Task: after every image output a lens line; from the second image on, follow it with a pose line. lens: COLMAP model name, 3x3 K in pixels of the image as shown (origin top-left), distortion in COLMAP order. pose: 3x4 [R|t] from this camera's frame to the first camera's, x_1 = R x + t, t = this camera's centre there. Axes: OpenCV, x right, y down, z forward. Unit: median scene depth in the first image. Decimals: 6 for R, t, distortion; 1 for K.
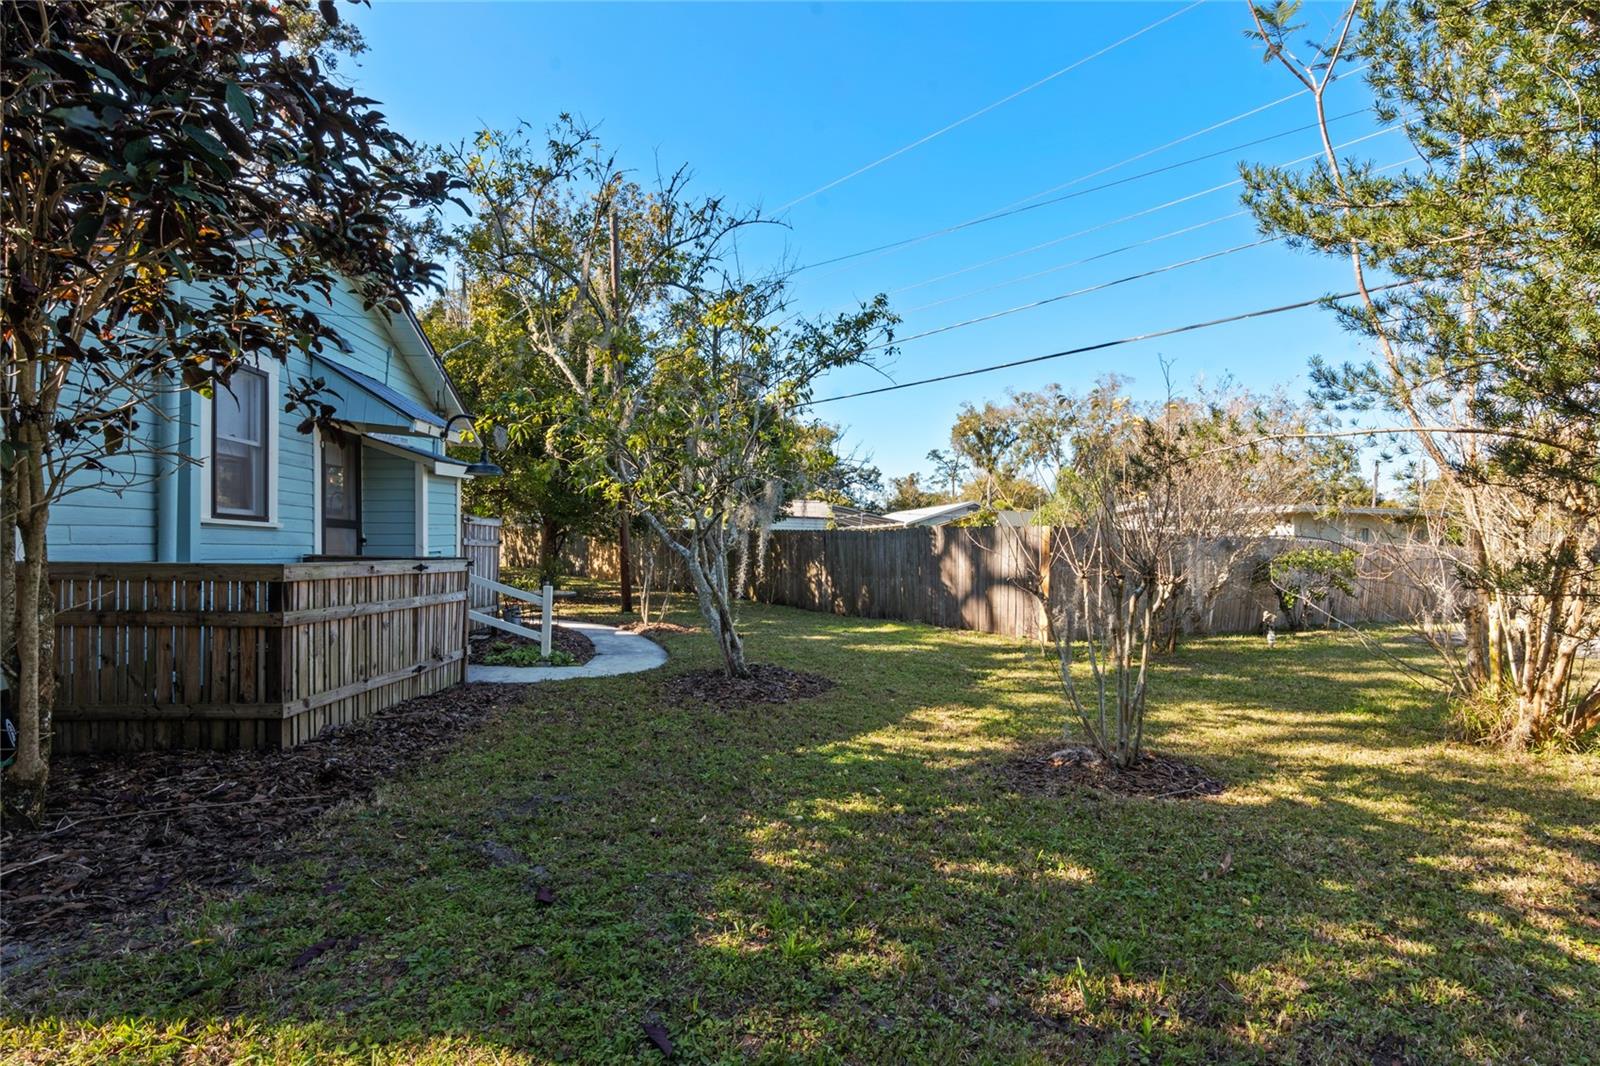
lens RADIAL K [[754.8, 0, 807.8], [0, 754.8, 555.6], [0, 0, 1]] dist [-0.016128, -0.000050]
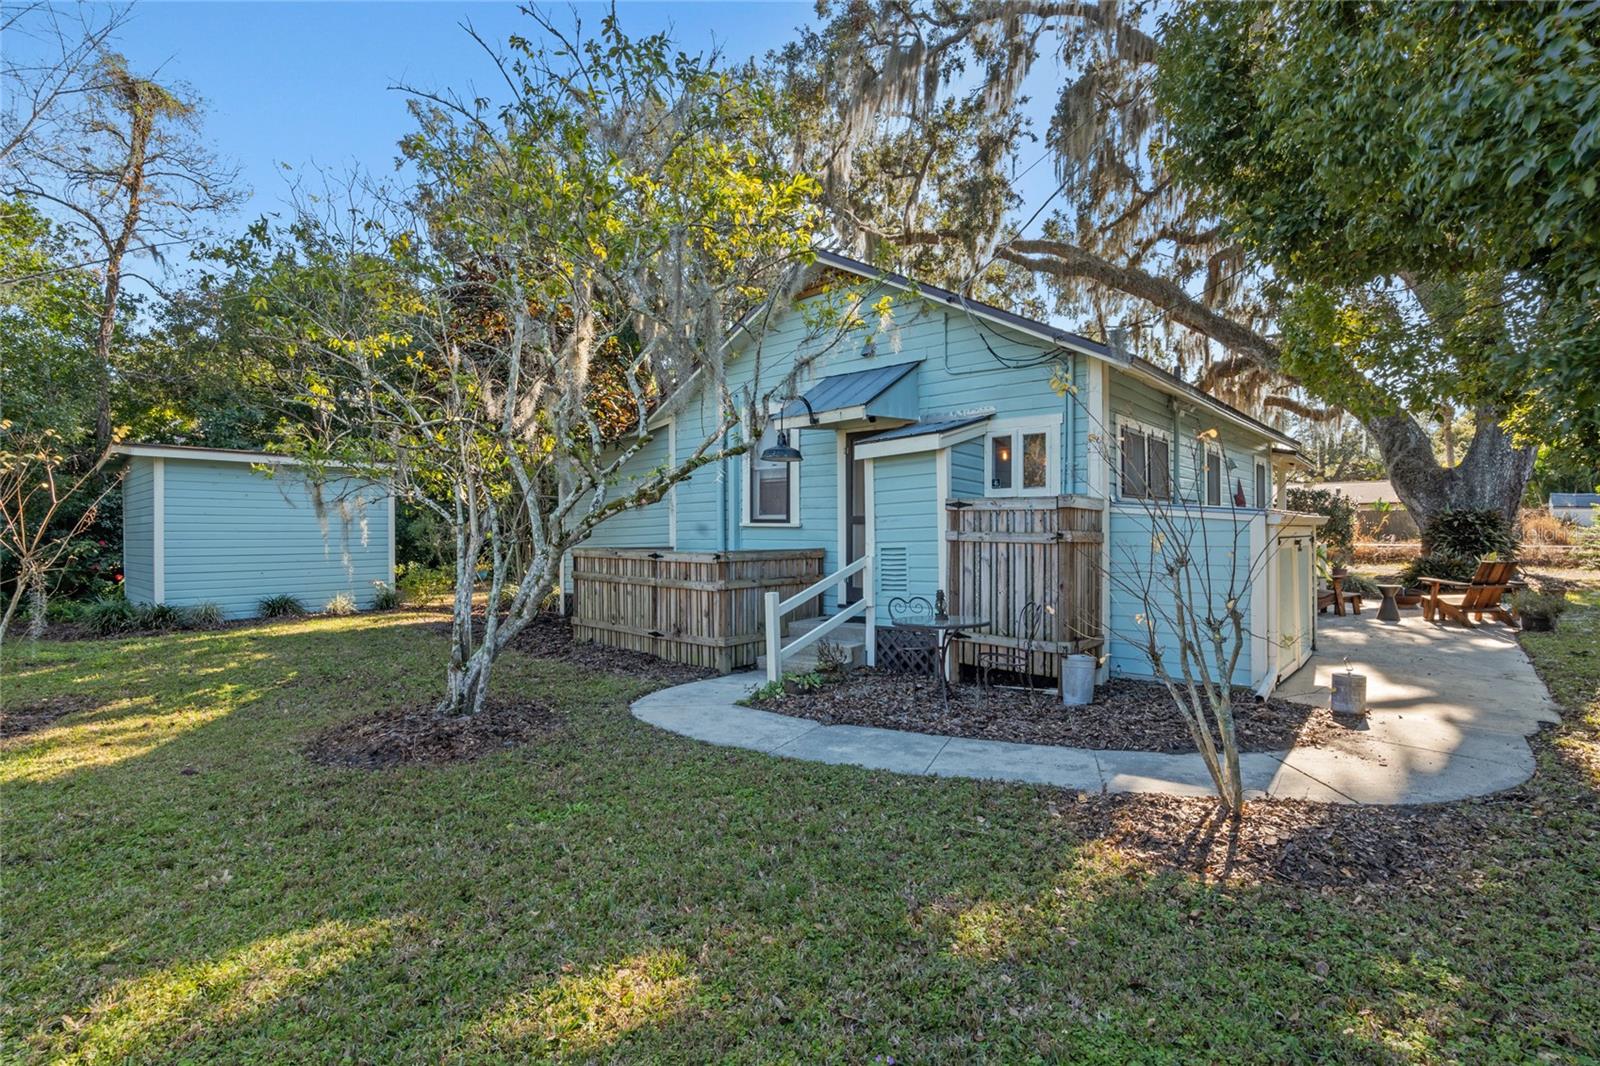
lens RADIAL K [[754.8, 0, 814.1], [0, 754.8, 535.1], [0, 0, 1]] dist [-0.016128, -0.000050]
pose [[-0.692549, -0.016155, -0.721190, 0.245471], [-0.020191, 0.999792, -0.003007, -0.022591], [0.721088, 0.012479, -0.692731, 2.210746]]
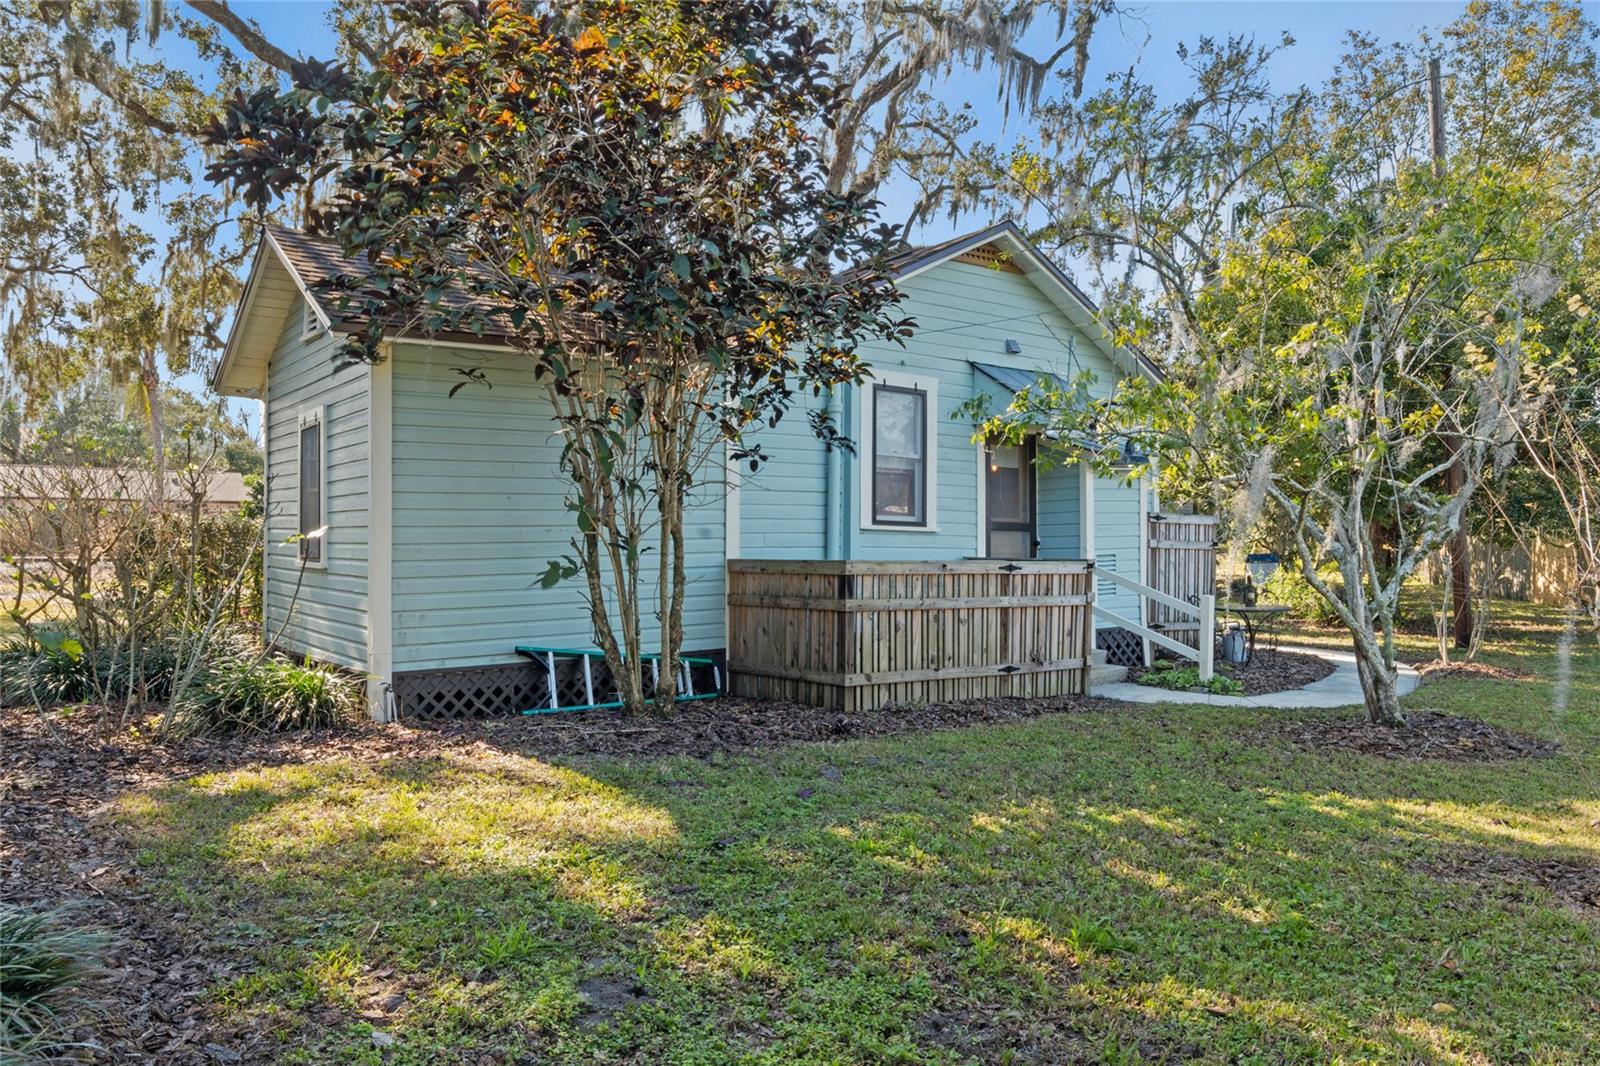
lens RADIAL K [[1133.4, 0, 807.9], [0, 1133.4, 545.7], [0, 0, 1]] dist [-0.012684, -0.001756]
pose [[0.558616, -0.016282, -0.829267, 0.618890], [-0.004195, 0.999739, -0.022455, 0.022671], [0.829416, 0.016023, 0.558402, -0.070532]]
